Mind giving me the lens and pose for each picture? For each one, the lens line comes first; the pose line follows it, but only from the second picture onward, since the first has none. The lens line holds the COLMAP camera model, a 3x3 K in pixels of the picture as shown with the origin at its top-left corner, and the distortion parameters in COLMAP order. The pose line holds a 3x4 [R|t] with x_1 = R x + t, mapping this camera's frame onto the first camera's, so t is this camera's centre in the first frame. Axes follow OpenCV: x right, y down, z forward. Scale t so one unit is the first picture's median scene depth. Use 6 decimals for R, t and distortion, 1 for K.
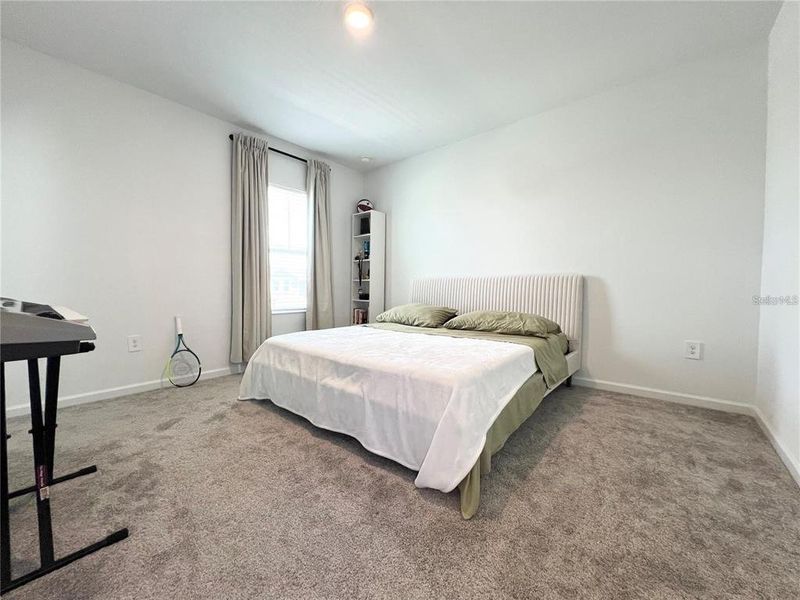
lens RADIAL K [[319.0, 0, 400.3], [0, 319.0, 298.0], [0, 0, 1]] dist [-0.003658, 0.000798]
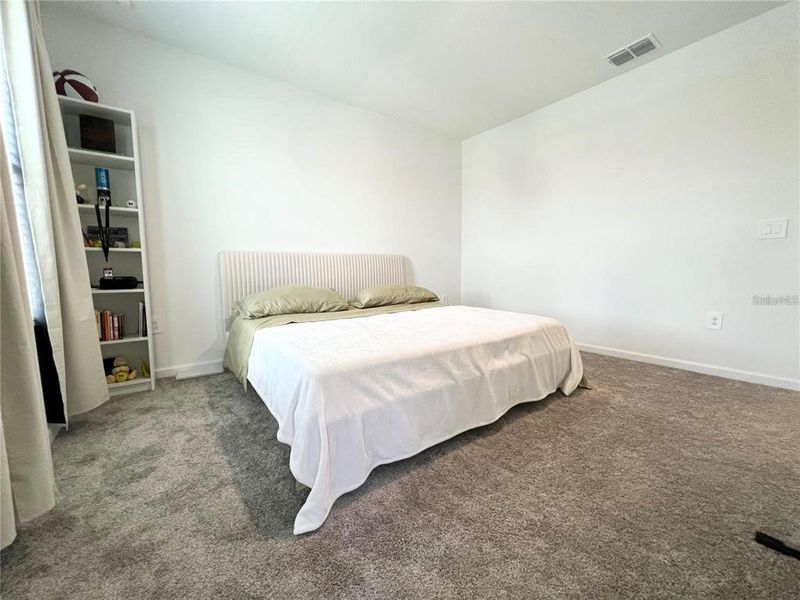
lens RADIAL K [[319.0, 0, 400.3], [0, 319.0, 298.0], [0, 0, 1]] dist [-0.003658, 0.000798]
pose [[0.217614, -0.093284, 0.971567, -0.769172], [0.039671, 0.995445, 0.086691, -0.010270], [-0.975228, 0.019678, 0.220323, 0.719717]]
